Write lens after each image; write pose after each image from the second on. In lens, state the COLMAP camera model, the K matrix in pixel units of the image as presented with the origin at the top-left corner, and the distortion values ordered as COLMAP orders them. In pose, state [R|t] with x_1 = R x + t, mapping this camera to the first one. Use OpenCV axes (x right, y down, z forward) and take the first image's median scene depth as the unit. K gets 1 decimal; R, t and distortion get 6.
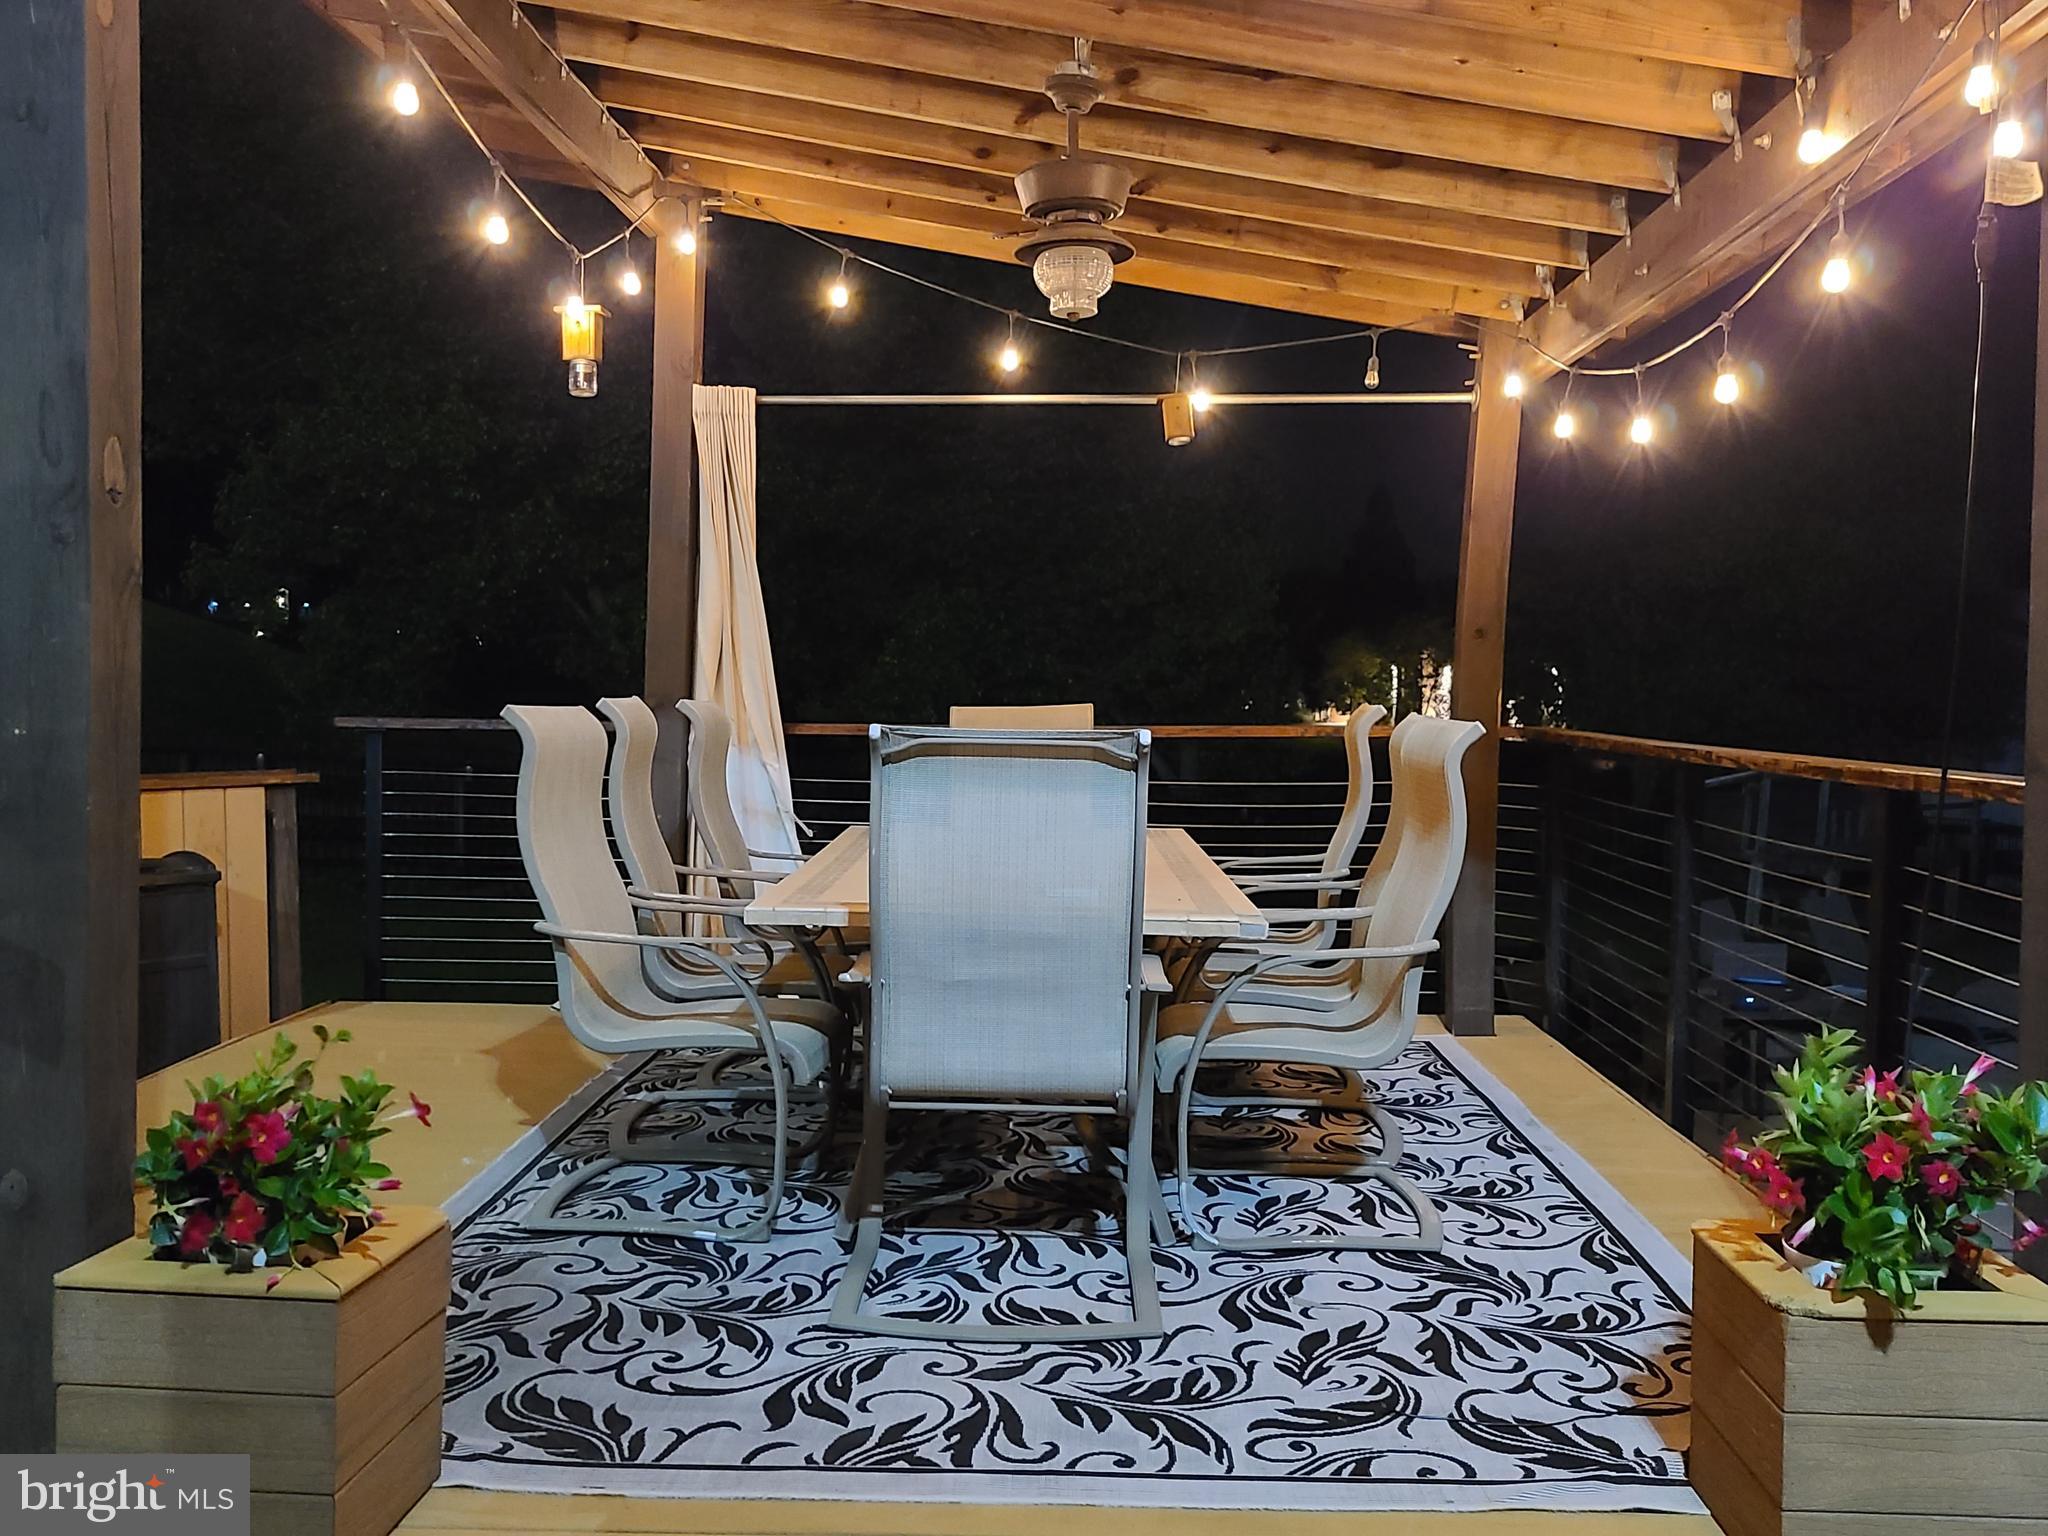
lens RADIAL K [[1819.7, 0, 1027.5], [0, 1819.7, 760.1], [0, 0, 1]] dist [0.047466, -0.019804]
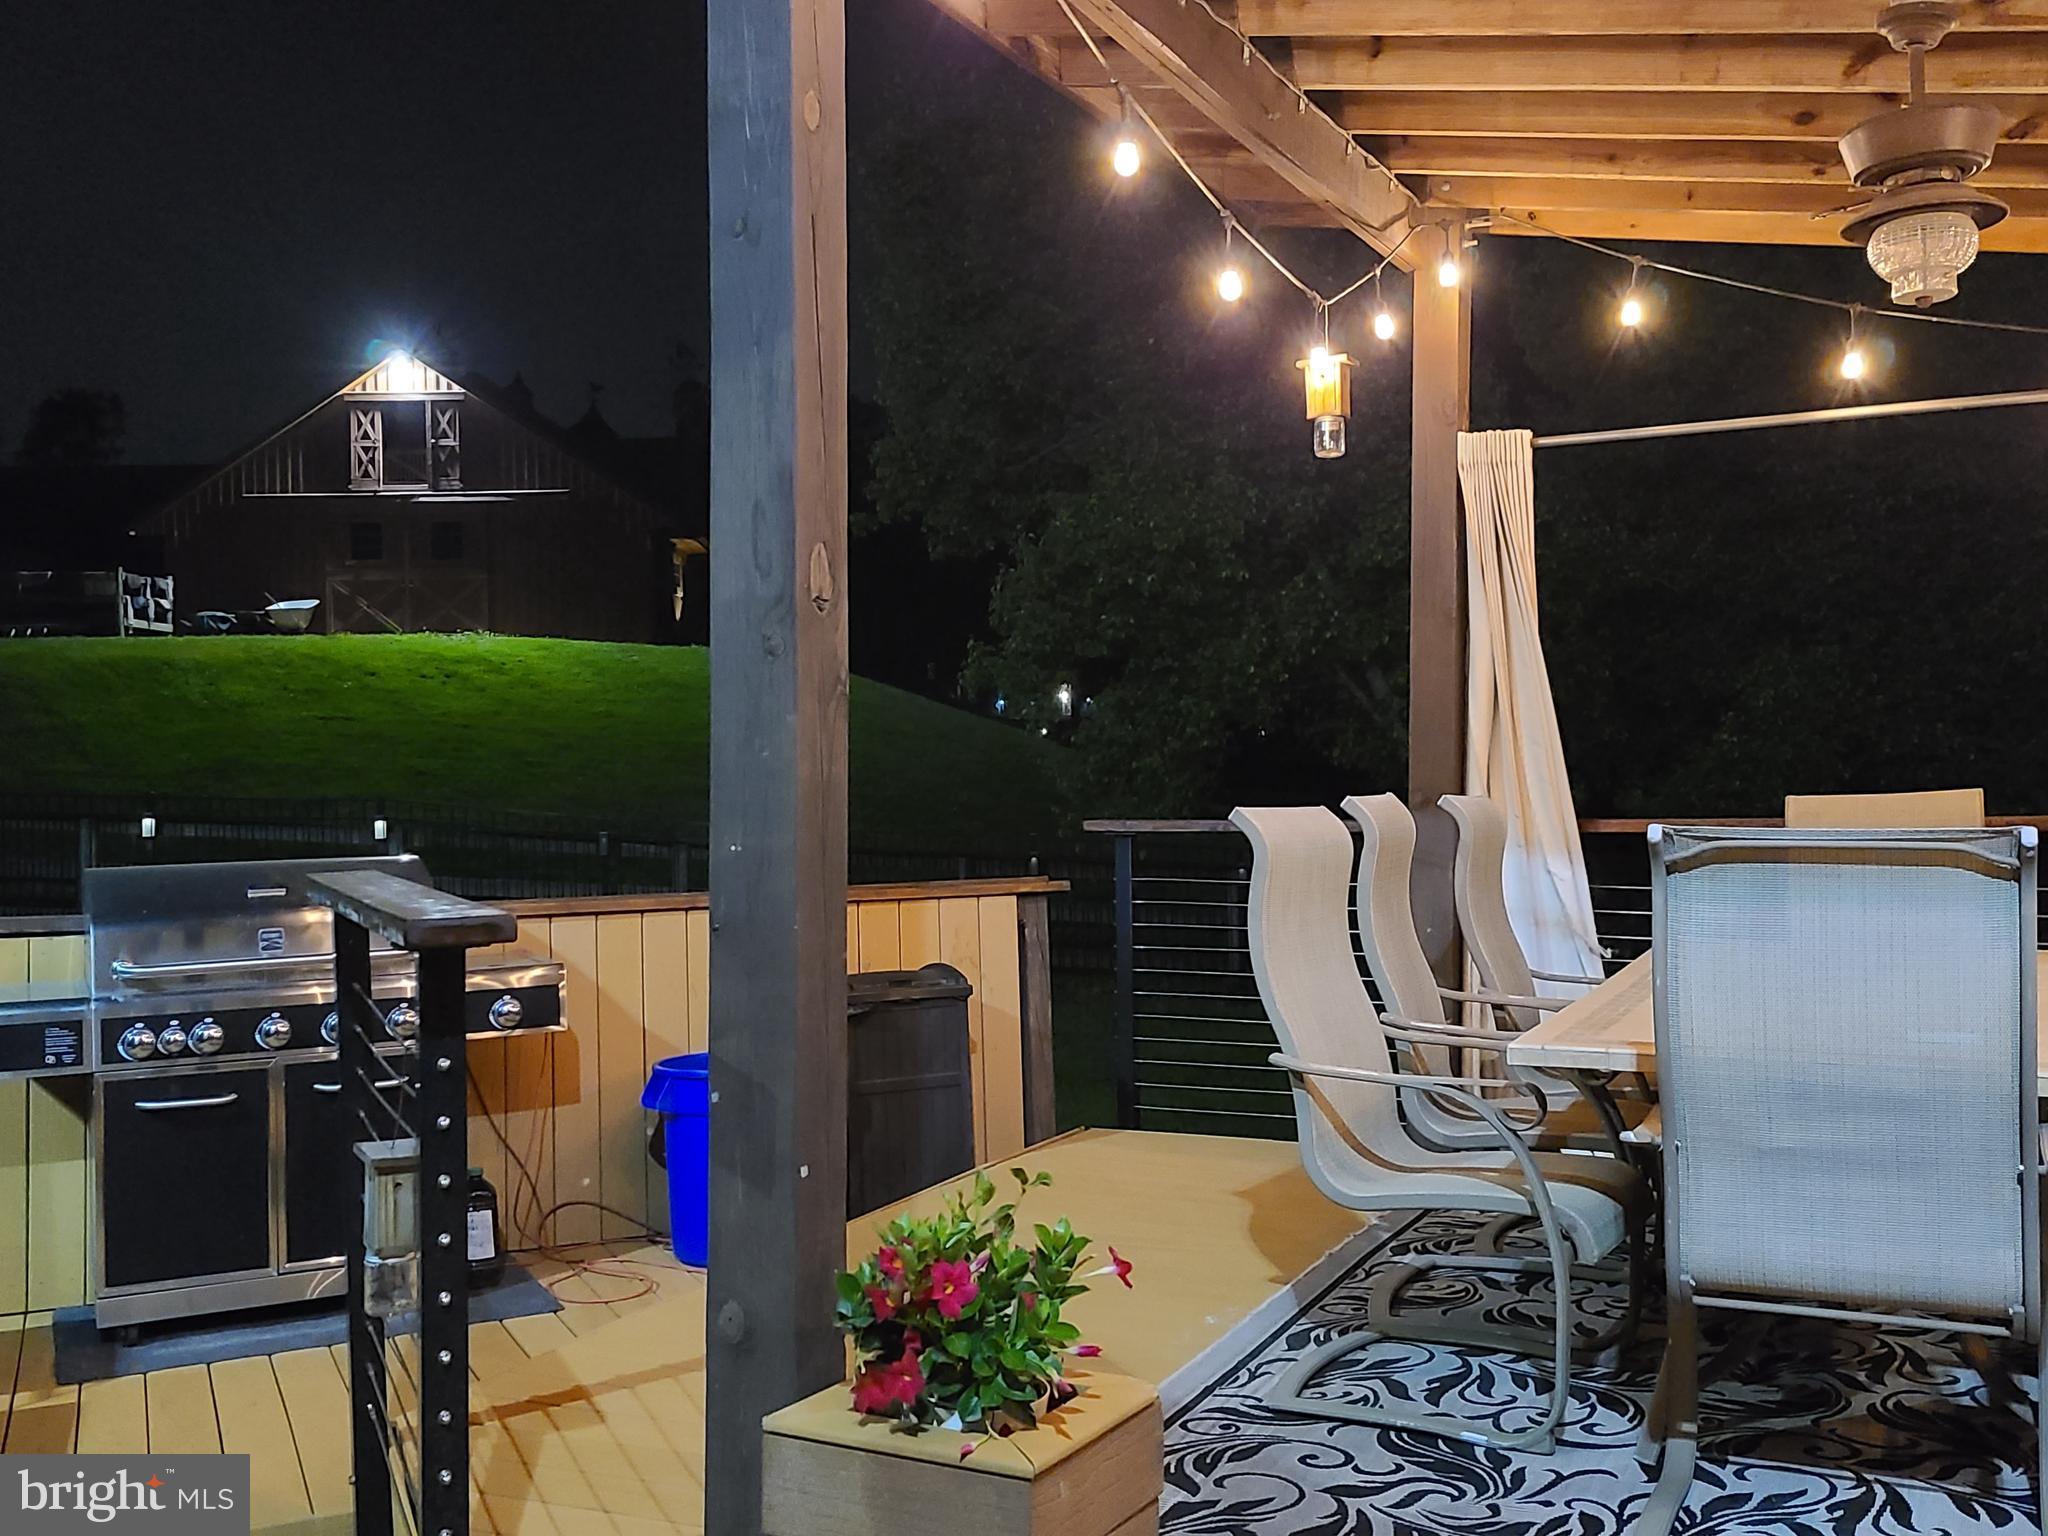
lens RADIAL K [[2072.7, 0, 1028.3], [0, 2072.7, 741.7], [0, 0, 1]] dist [0.044372, 0.000000]
pose [[0.919293, -0.031566, -0.392305, 0.019866], [0.009315, 0.998244, -0.058493, -0.003707], [0.393463, 0.050118, 0.917974, 0.026815]]
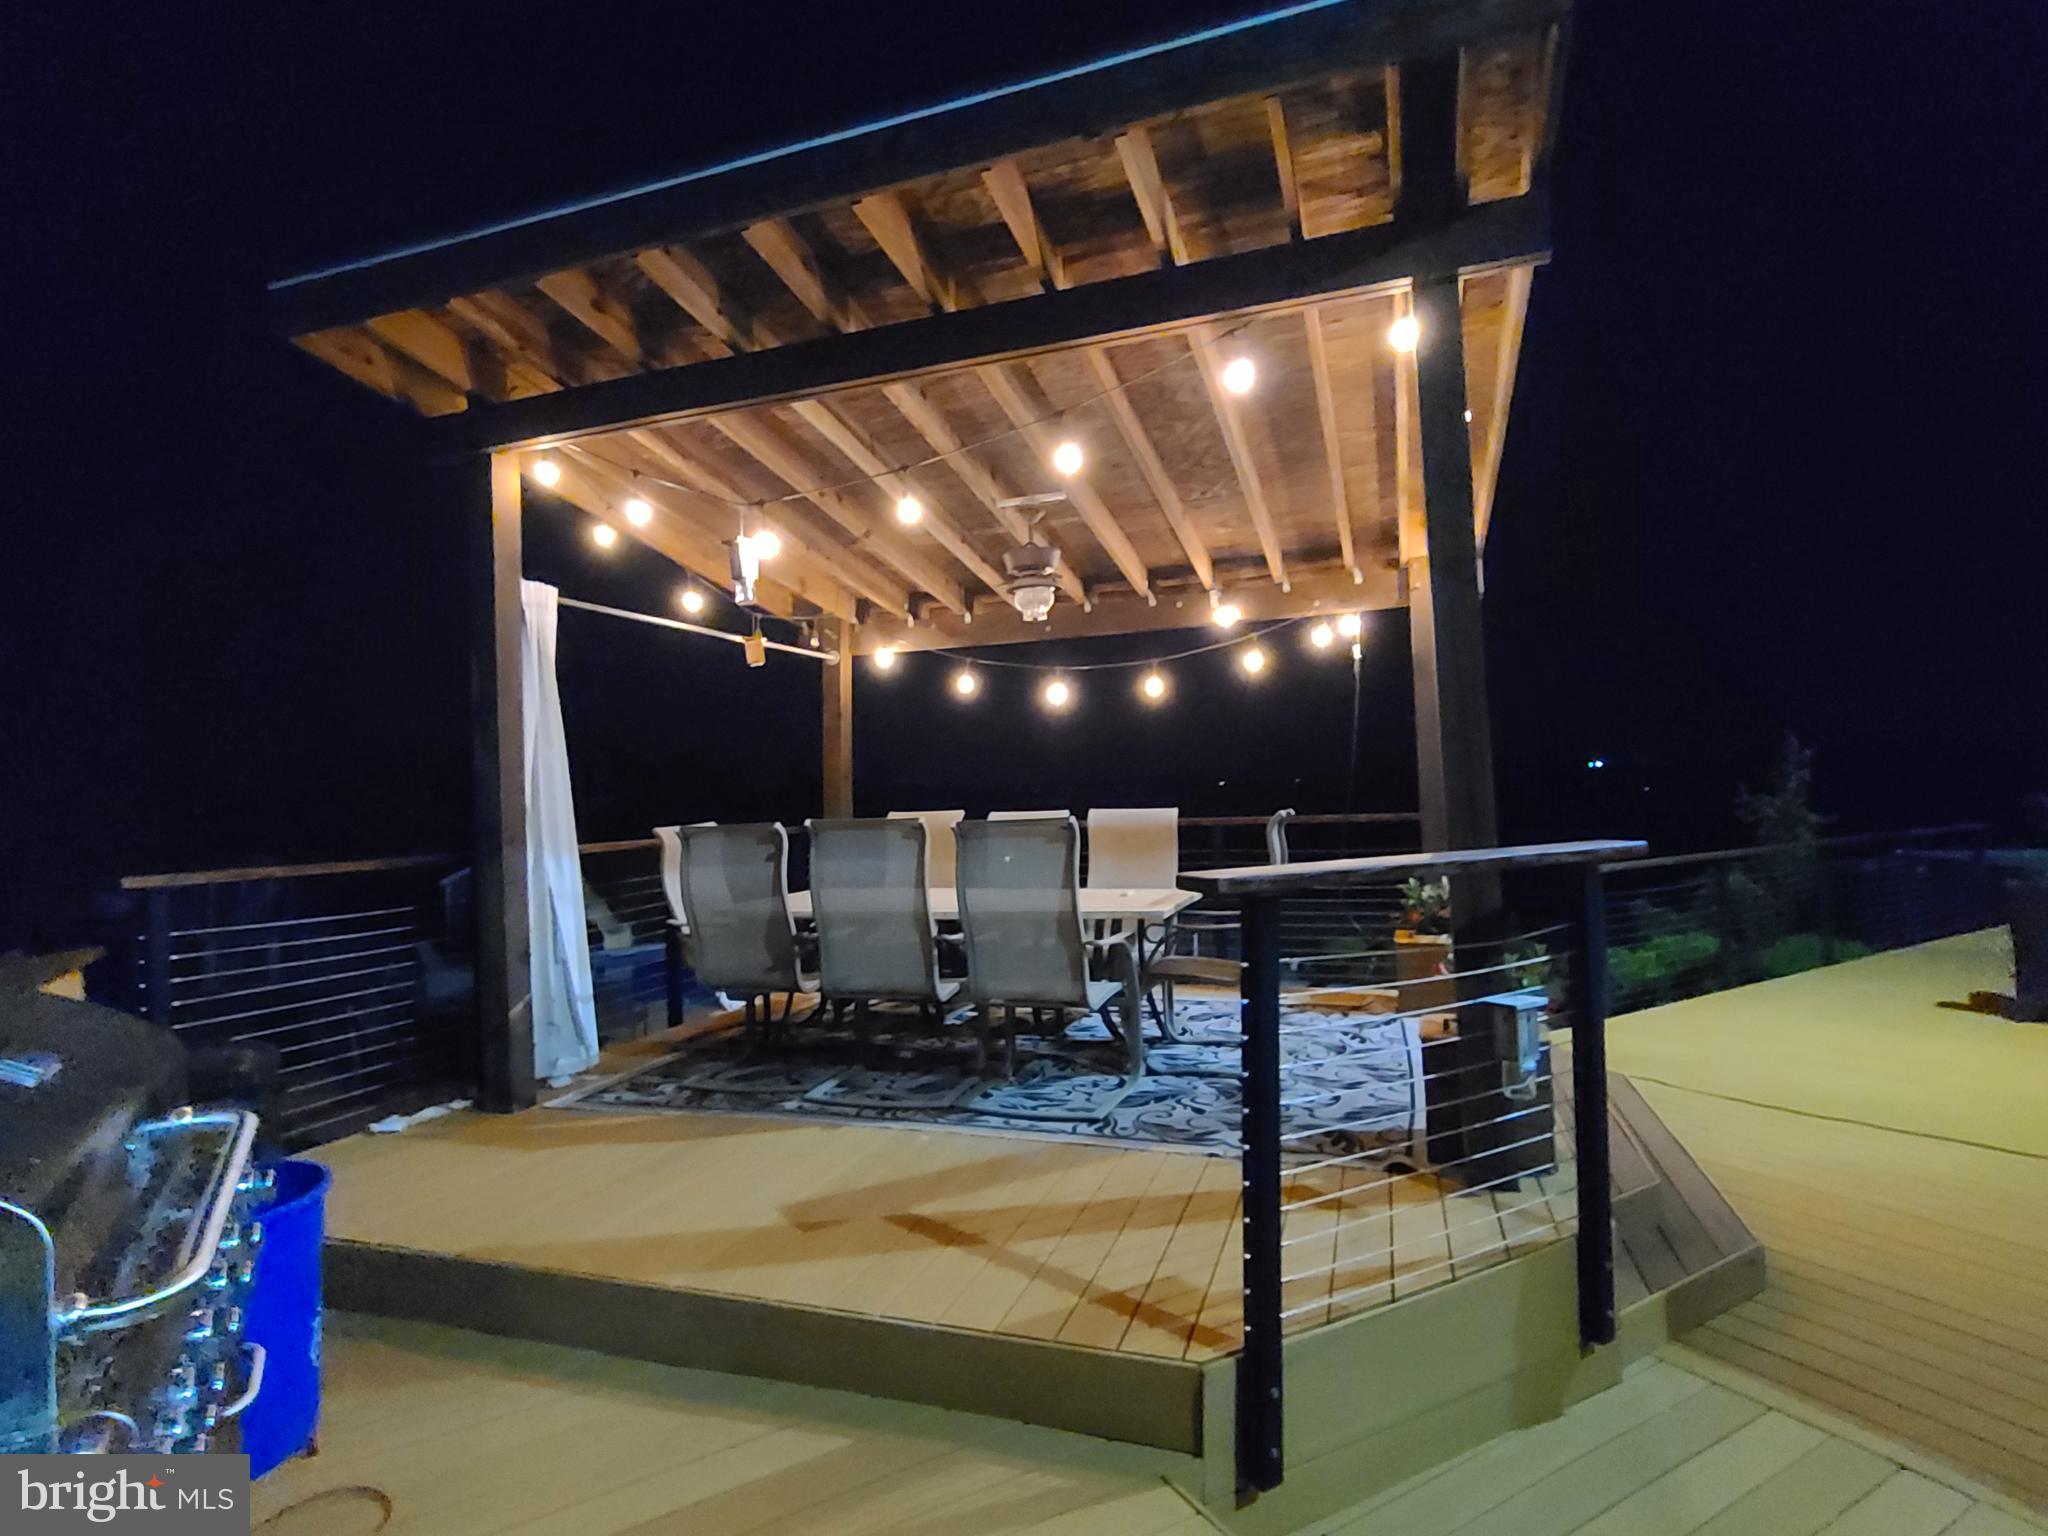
lens RADIAL K [[1054.2, 0, 1034.6], [0, 1054.2, 782.2], [0, 0, 1]] dist [-0.001932, -0.001576]
pose [[0.259414, -0.010562, 0.965709, -1.260856], [0.048181, 0.998837, -0.002018, -0.076090], [-0.964564, 0.047053, 0.259621, 0.762002]]
